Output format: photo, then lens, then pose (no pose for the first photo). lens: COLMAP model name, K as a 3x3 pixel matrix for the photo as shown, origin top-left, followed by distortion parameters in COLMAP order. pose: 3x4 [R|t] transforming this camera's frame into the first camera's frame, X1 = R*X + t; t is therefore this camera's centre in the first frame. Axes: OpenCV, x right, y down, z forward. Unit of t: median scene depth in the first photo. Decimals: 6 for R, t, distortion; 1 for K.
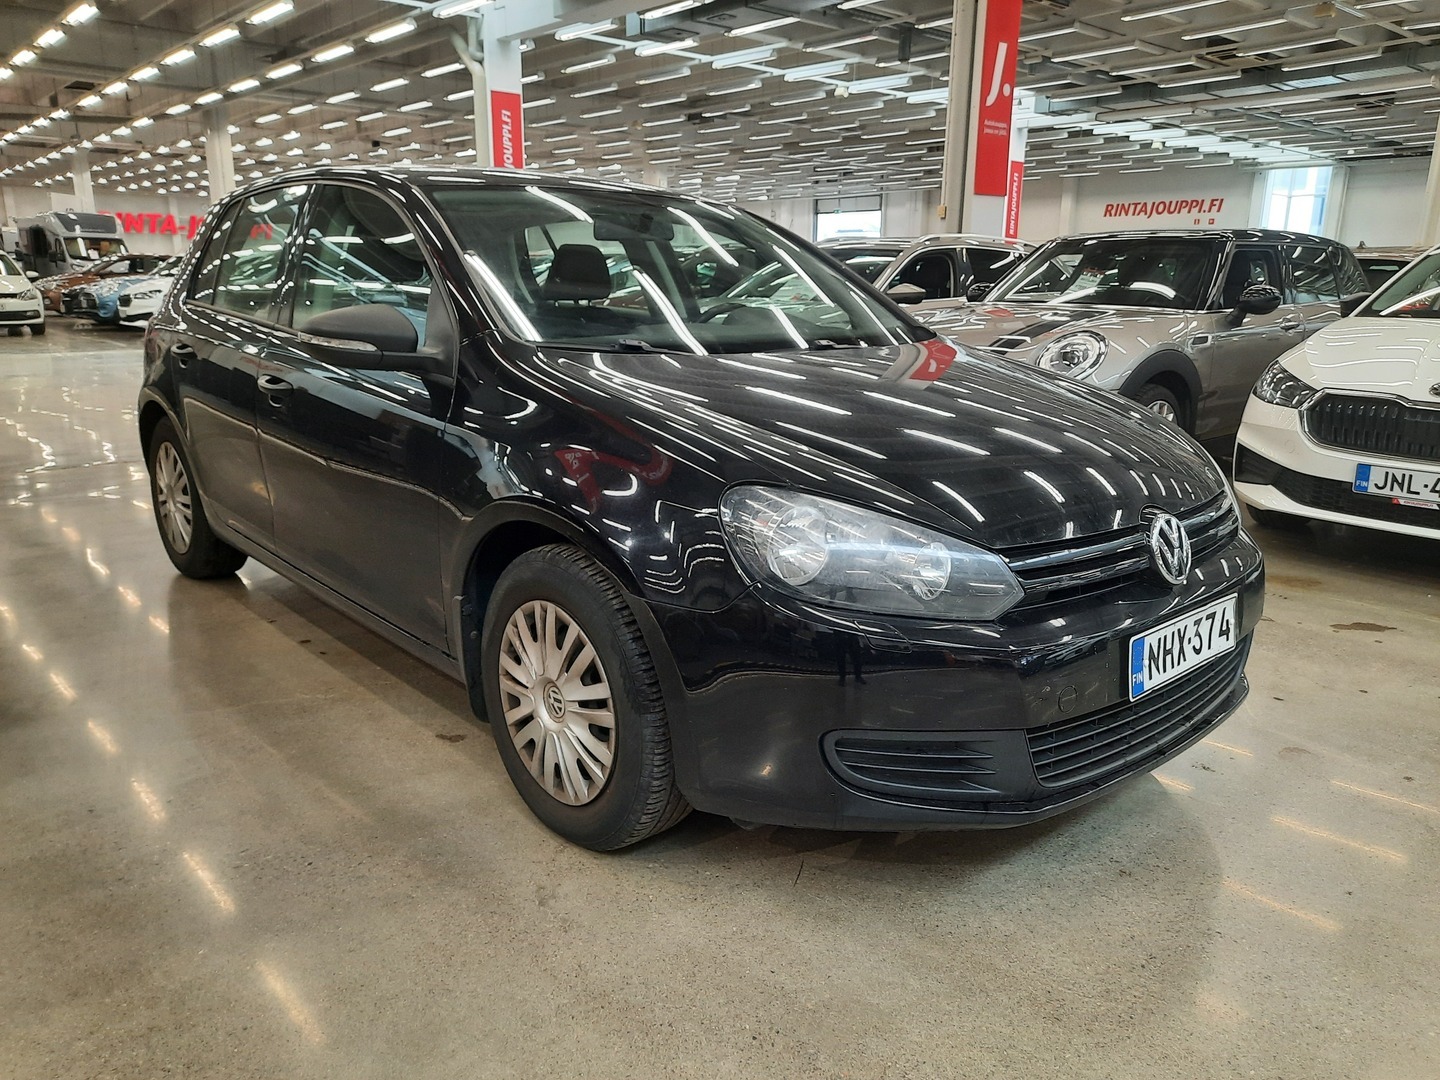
lens RADIAL K [[1082.1, 0, 727.4], [0, 1082.1, 548.0], [0, 0, 1]] dist [0.033532, -0.001801]
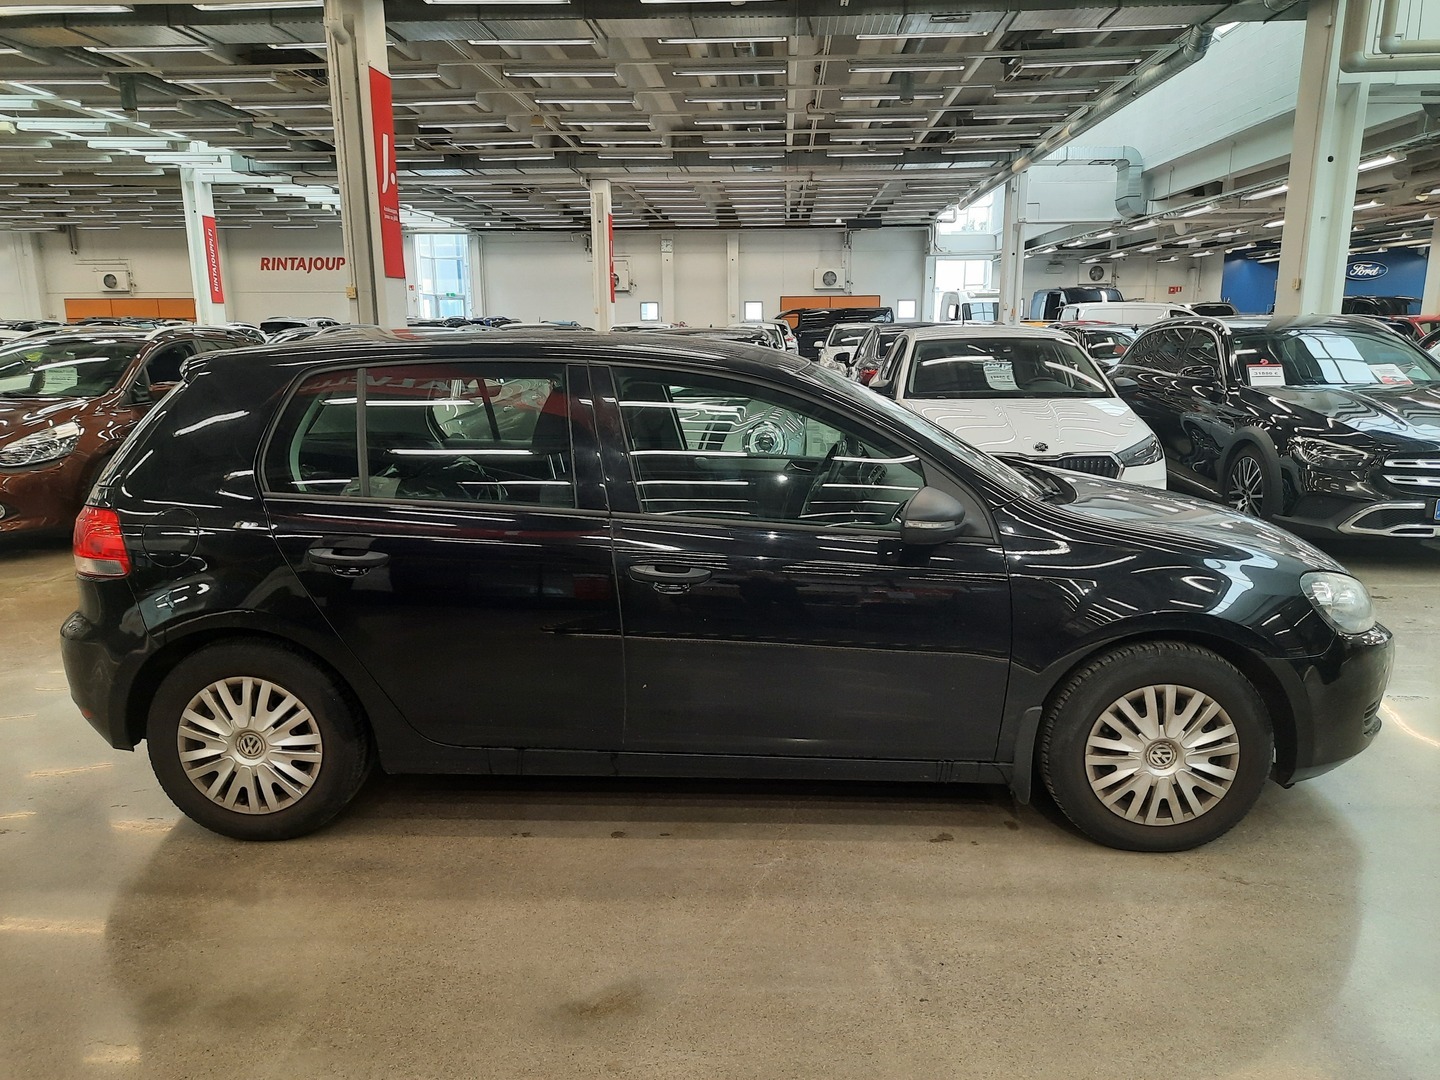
lens RADIAL K [[1082.1, 0, 727.4], [0, 1082.1, 548.0], [0, 0, 1]] dist [0.033532, -0.001801]
pose [[0.691766, -0.166034, 0.702775, -0.311822], [0.190103, 0.980751, 0.044582, -0.060438], [-0.696649, 0.102760, 0.710014, 0.077089]]
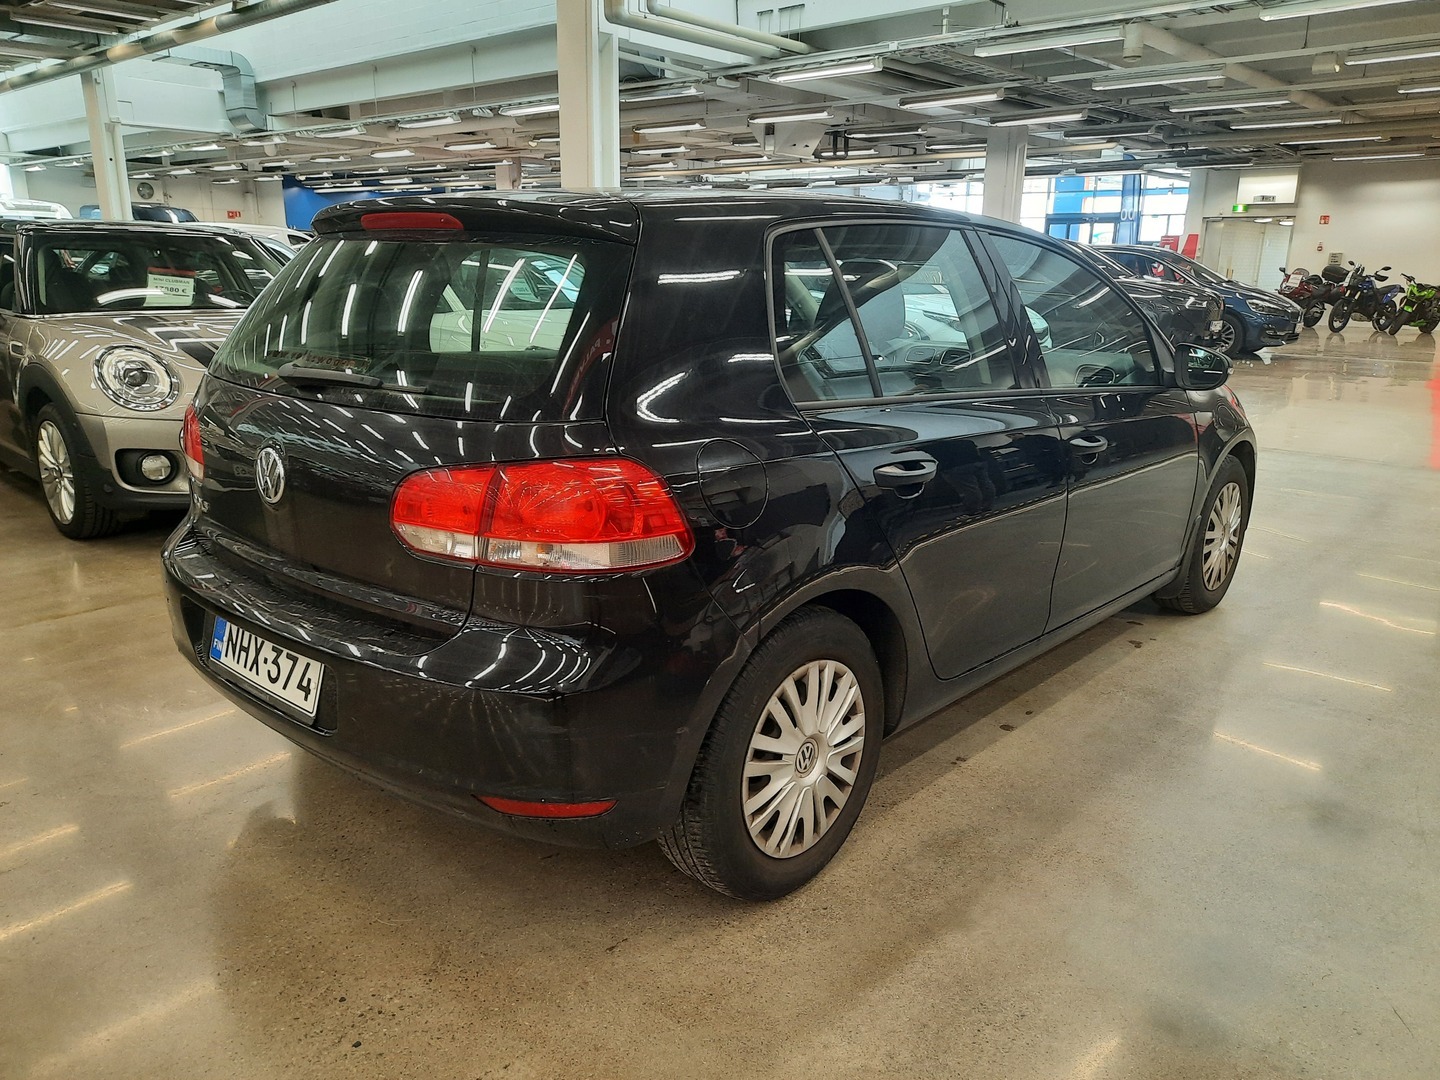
lens RADIAL K [[1082.1, 0, 727.4], [0, 1082.1, 548.0], [0, 0, 1]] dist [0.033532, -0.001801]
pose [[-0.126642, -0.270573, 0.954333, -0.393962], [0.225536, 0.929028, 0.293327, -0.124817], [-0.965969, 0.252384, -0.056630, 0.409240]]
